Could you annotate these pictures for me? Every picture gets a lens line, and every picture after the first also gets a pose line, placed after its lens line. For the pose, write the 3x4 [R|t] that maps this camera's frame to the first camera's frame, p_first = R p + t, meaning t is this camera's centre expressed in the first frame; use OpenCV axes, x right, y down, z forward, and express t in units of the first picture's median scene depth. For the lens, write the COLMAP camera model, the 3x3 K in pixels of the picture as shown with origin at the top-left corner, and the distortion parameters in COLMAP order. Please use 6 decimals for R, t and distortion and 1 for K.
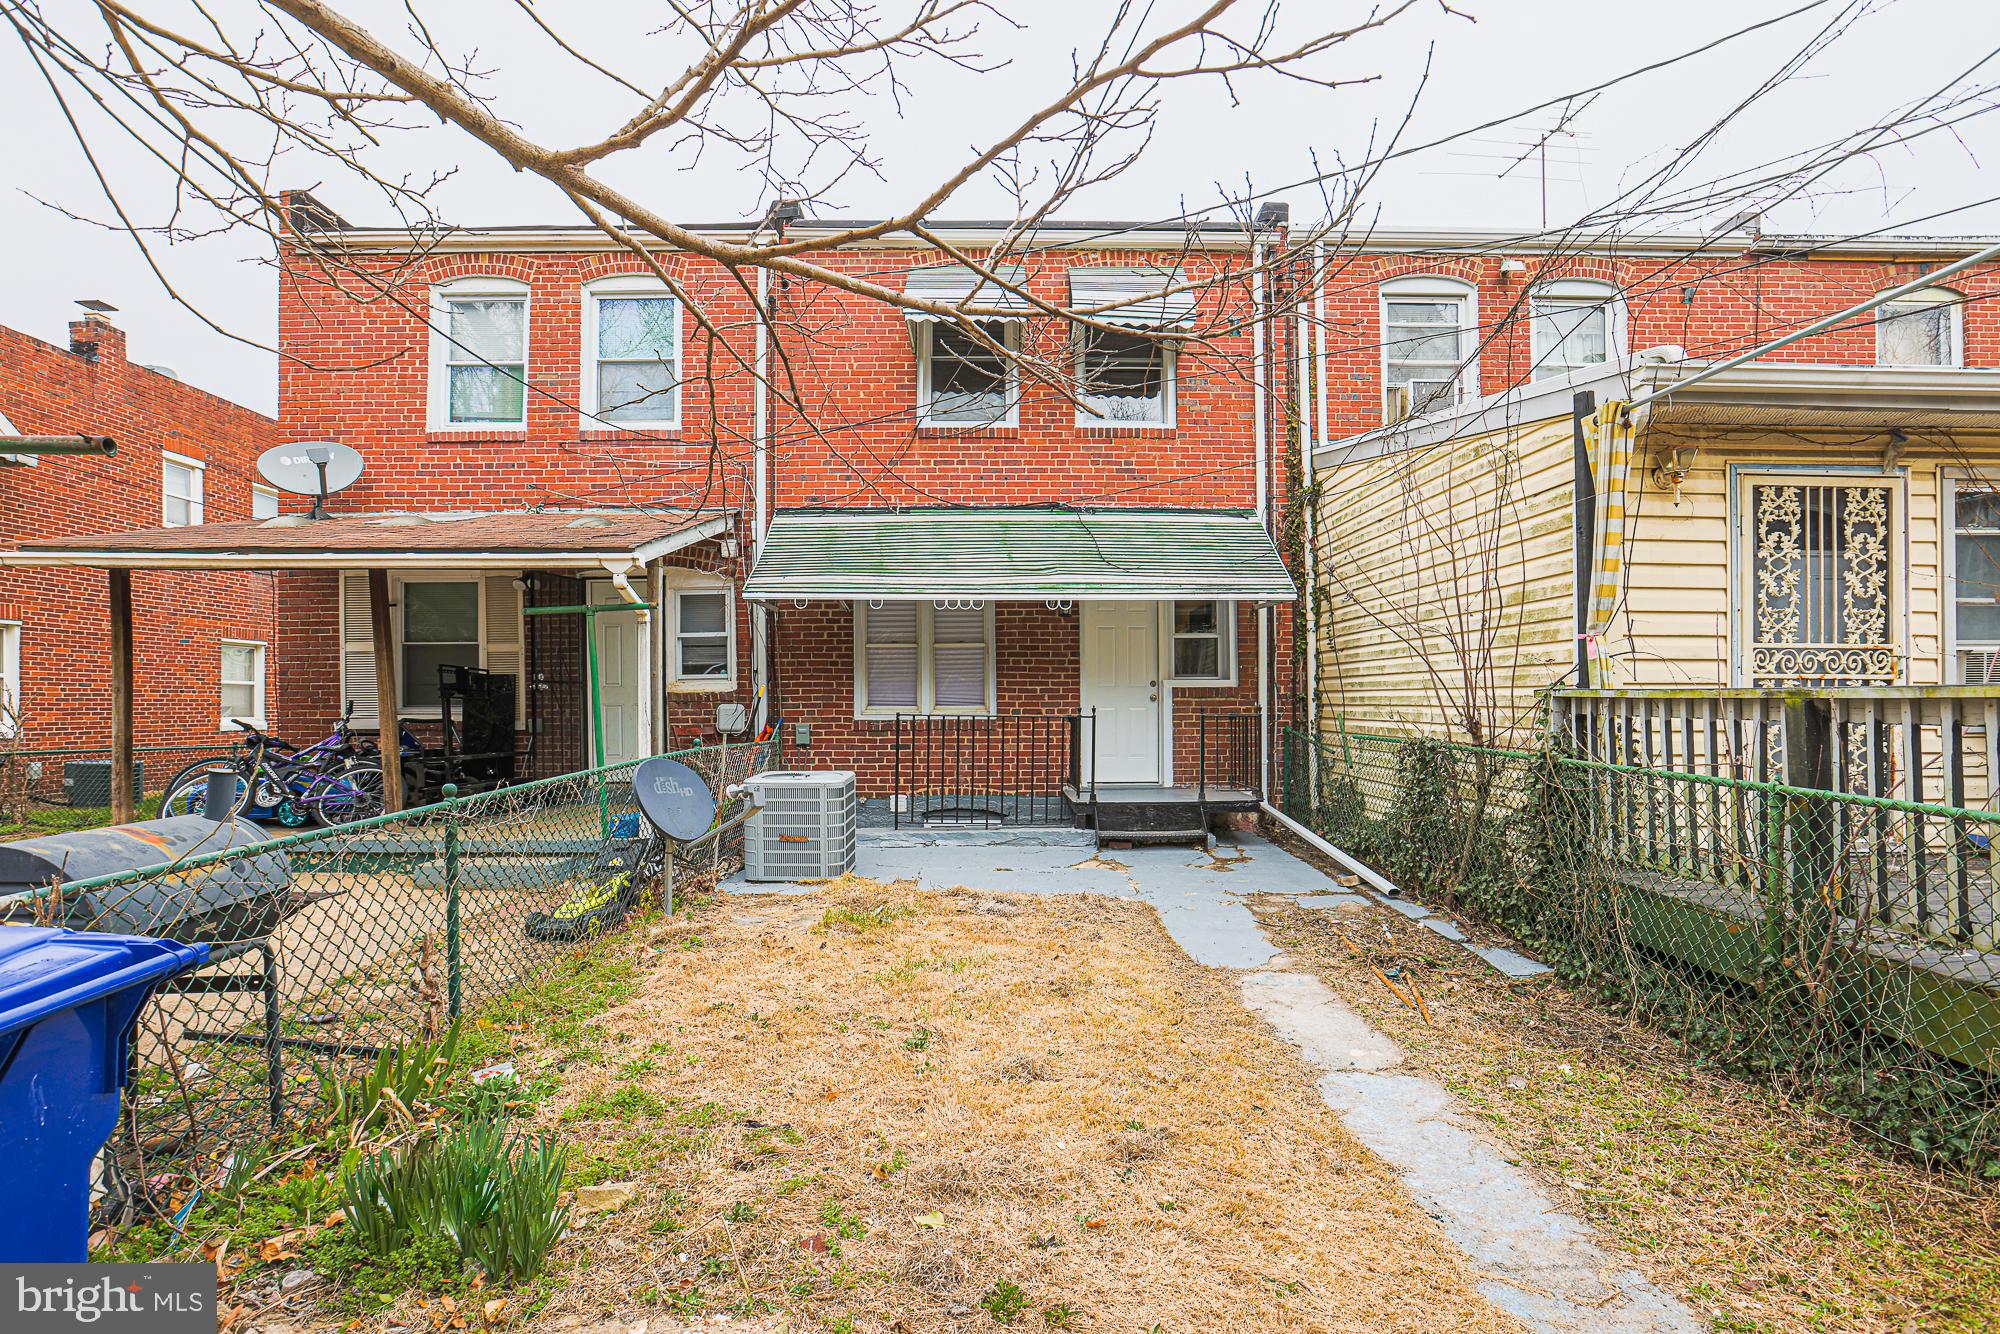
lens RADIAL K [[955.1, 0, 1003.5], [0, 955.1, 670.2], [0, 0, 1]] dist [-0.031060, -0.000285]
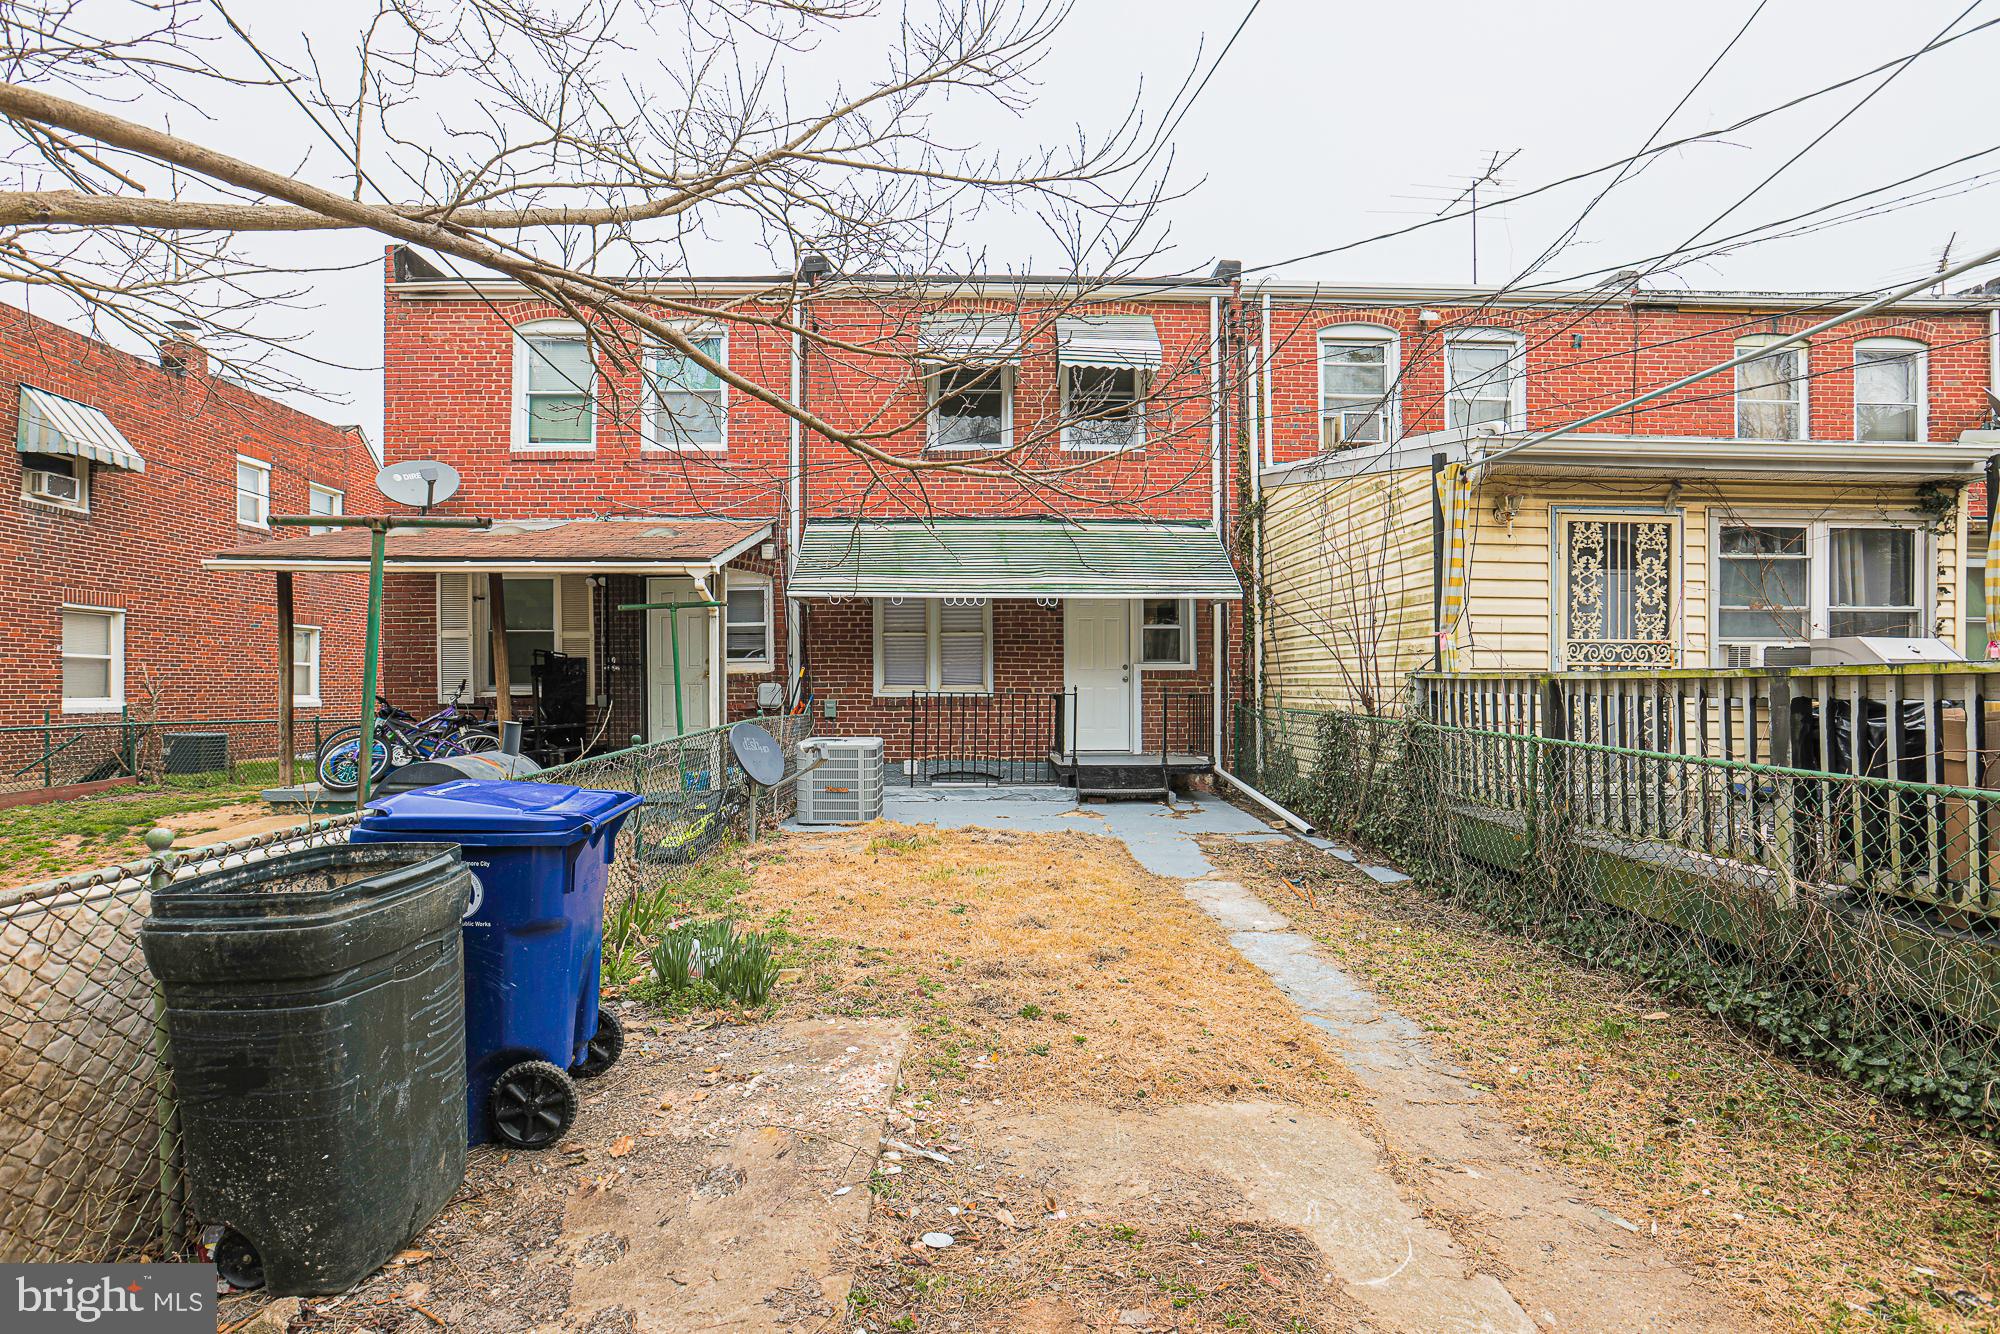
lens RADIAL K [[915.6, 0, 1005.5], [0, 915.6, 658.4], [0, 0, 1]] dist [-0.062261, 0.027145]
pose [[0.999781, 0.003484, 0.020616, -0.017220], [-0.003595, 0.999979, 0.005325, -0.002615], [-0.020597, -0.005398, 0.999773, -0.147747]]
